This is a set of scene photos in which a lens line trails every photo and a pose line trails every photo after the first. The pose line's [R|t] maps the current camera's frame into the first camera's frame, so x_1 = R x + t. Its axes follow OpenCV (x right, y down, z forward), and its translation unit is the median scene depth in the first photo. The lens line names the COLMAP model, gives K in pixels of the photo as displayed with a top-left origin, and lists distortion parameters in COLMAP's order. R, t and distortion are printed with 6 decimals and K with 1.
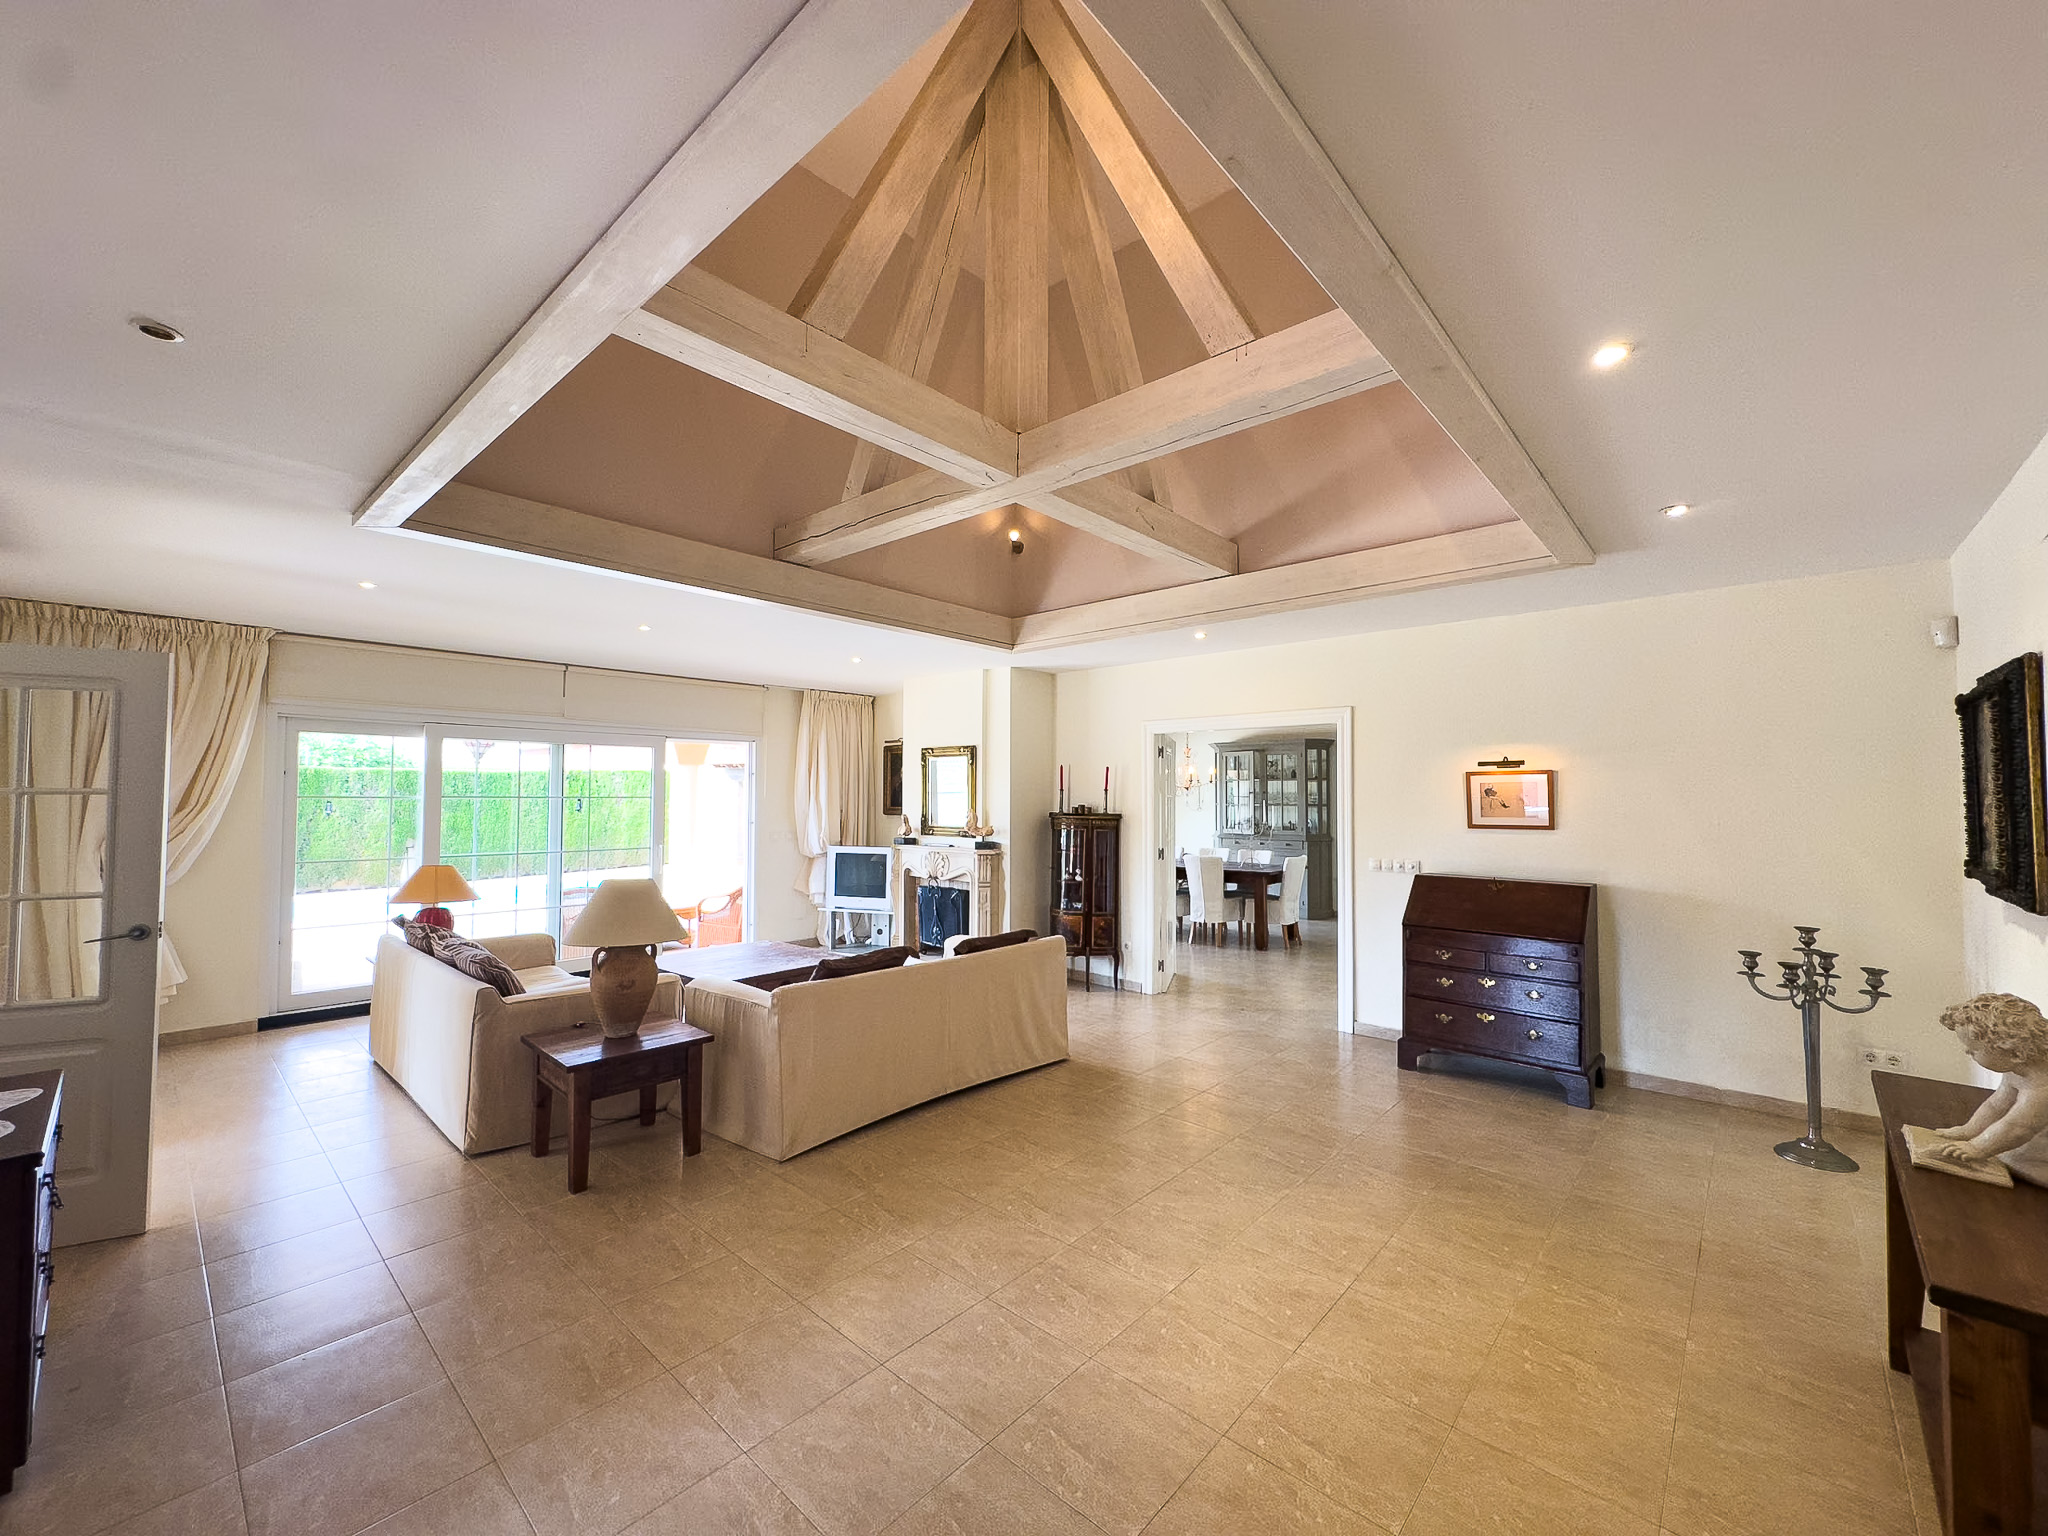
lens RADIAL K [[821.4, 0, 1026.2], [0, 821.4, 768.9], [0, 0, 1]] dist [-0.003615, 0.001692]
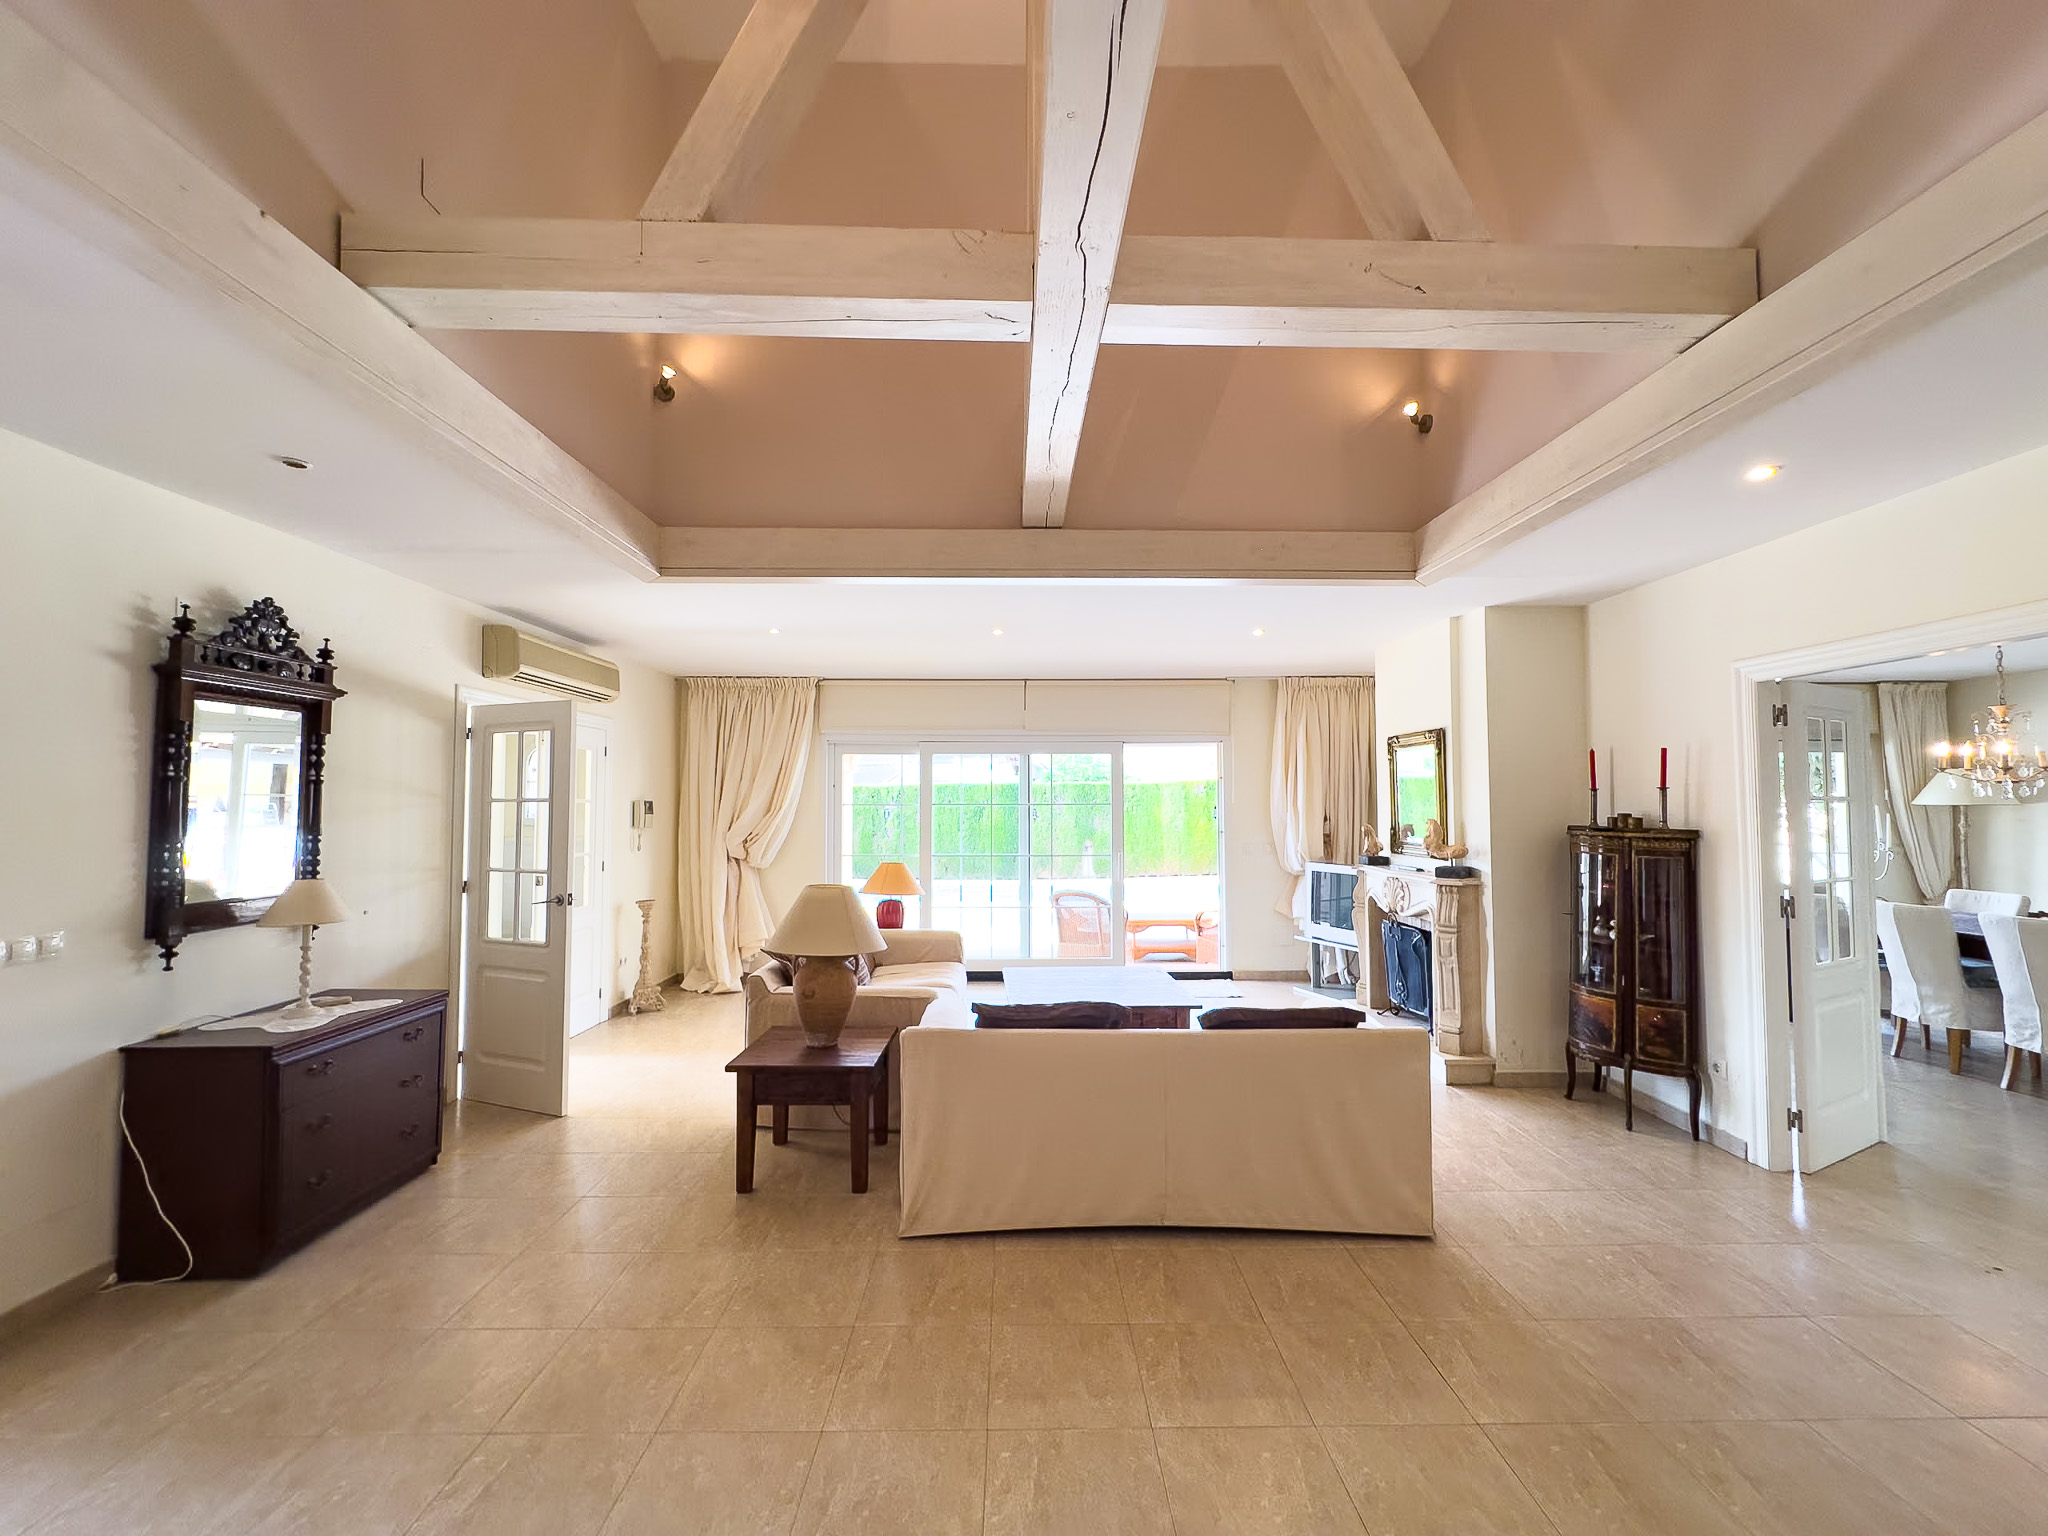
lens RADIAL K [[821.4, 0, 1022.0], [0, 821.4, 768.9], [0, 0, 1]] dist [-0.003615, 0.001692]
pose [[0.677265, -0.035732, -0.734871, 0.216945], [0.028539, 0.999344, -0.022290, 0.012360], [0.735186, -0.005876, 0.677840, 0.273786]]
